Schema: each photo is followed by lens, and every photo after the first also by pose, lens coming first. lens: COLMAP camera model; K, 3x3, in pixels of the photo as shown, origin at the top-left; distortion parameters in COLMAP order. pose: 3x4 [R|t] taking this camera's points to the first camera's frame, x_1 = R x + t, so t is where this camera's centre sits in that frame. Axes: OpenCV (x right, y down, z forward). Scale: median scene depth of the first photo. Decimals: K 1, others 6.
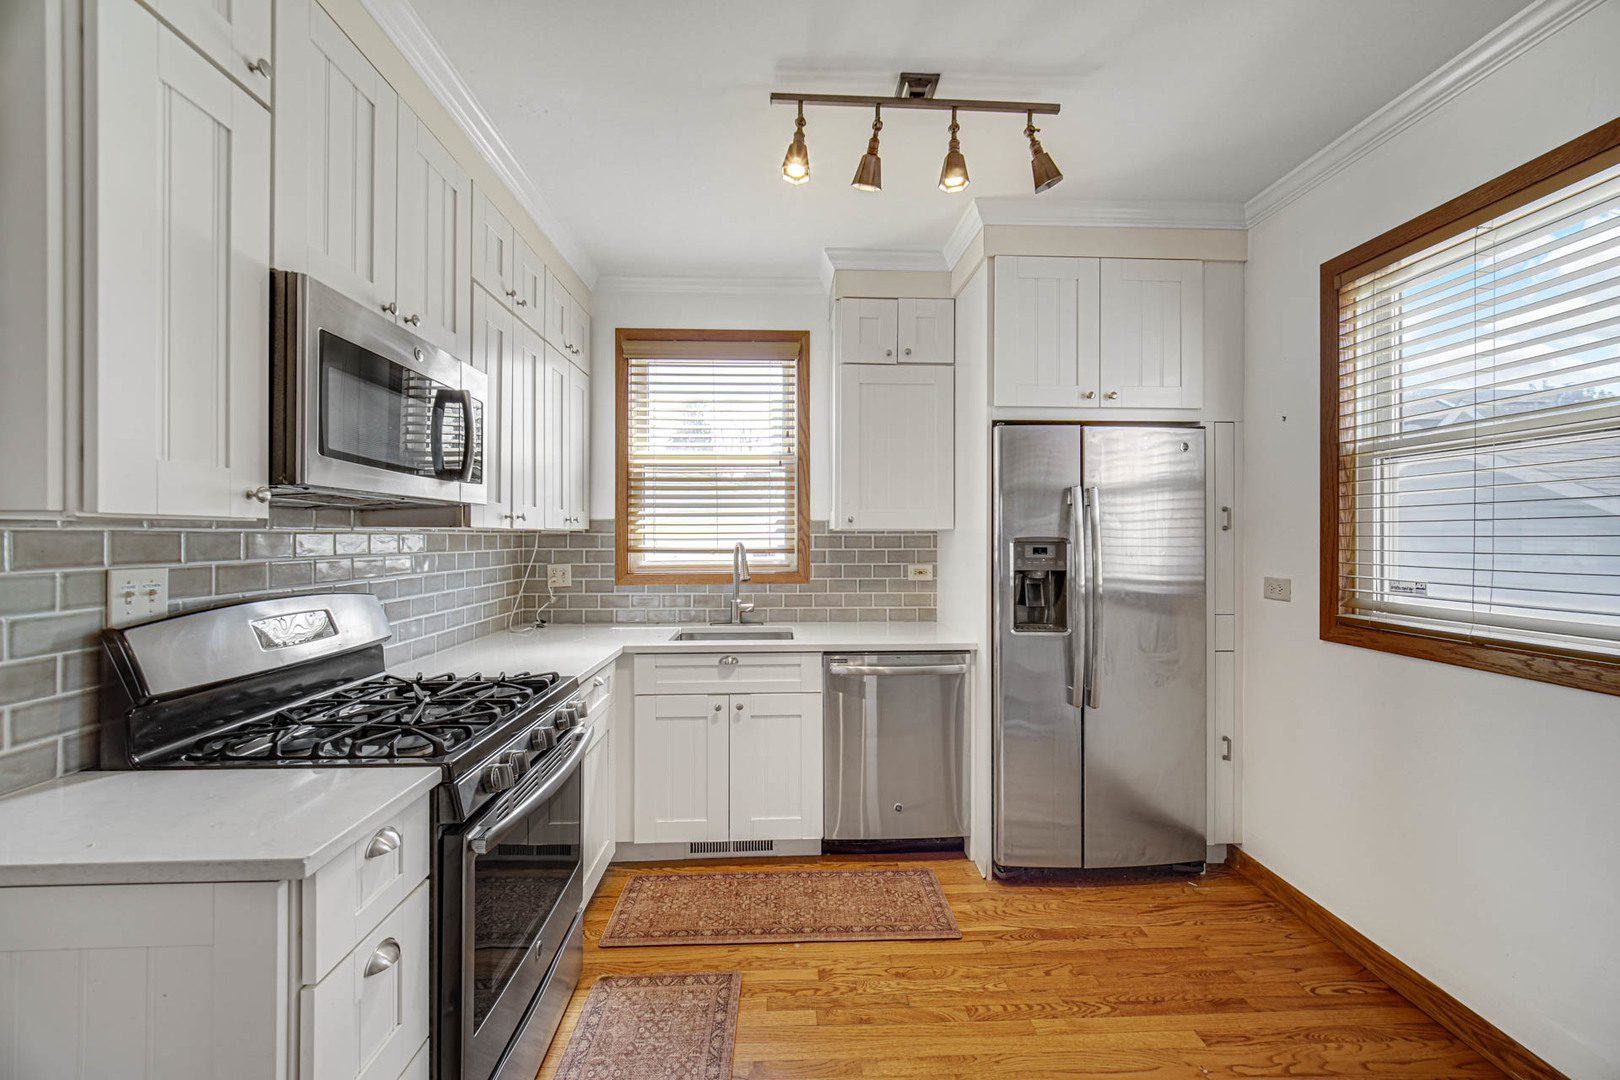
lens RADIAL K [[651.9, 0, 798.4], [0, 651.9, 531.3], [0, 0, 1]] dist [0.002365, 0.000053]
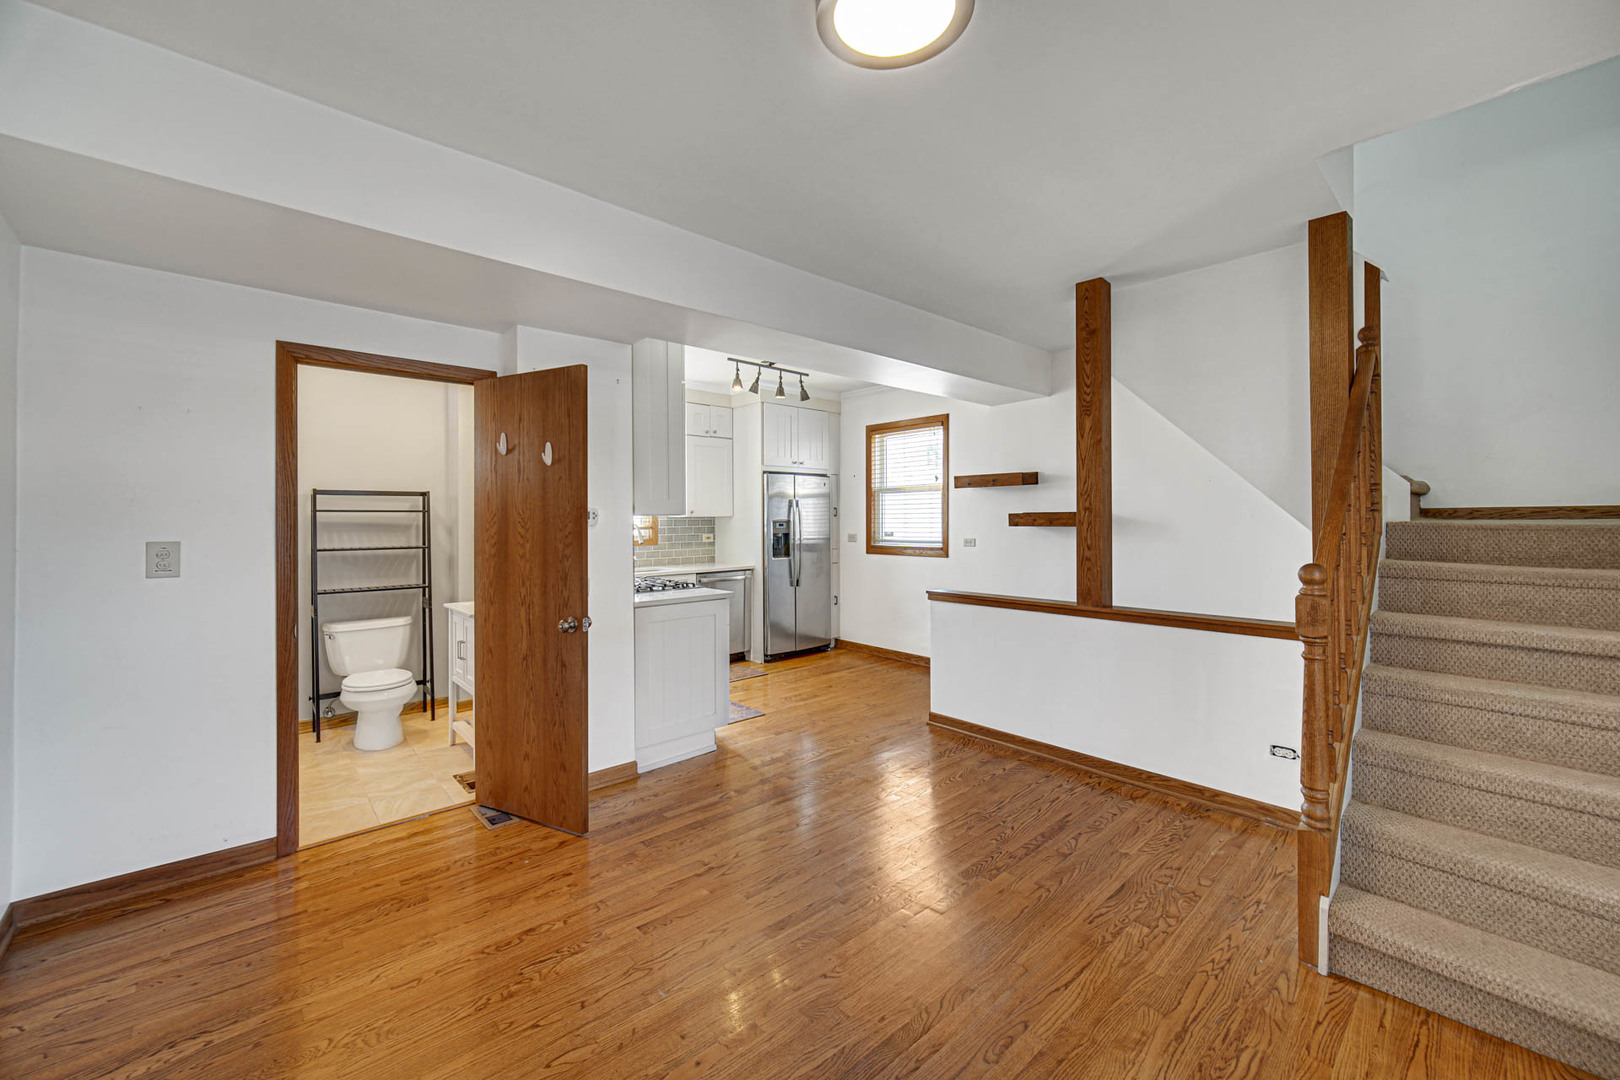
lens RADIAL K [[651.9, 0, 807.6], [0, 651.9, 525.5], [0, 0, 1]] dist [0.002365, 0.000053]
pose [[0.772919, -0.012497, 0.634381, -1.114183], [0.003354, 0.999873, 0.015611, -0.006584], [-0.634496, -0.009938, 0.772863, -0.968133]]
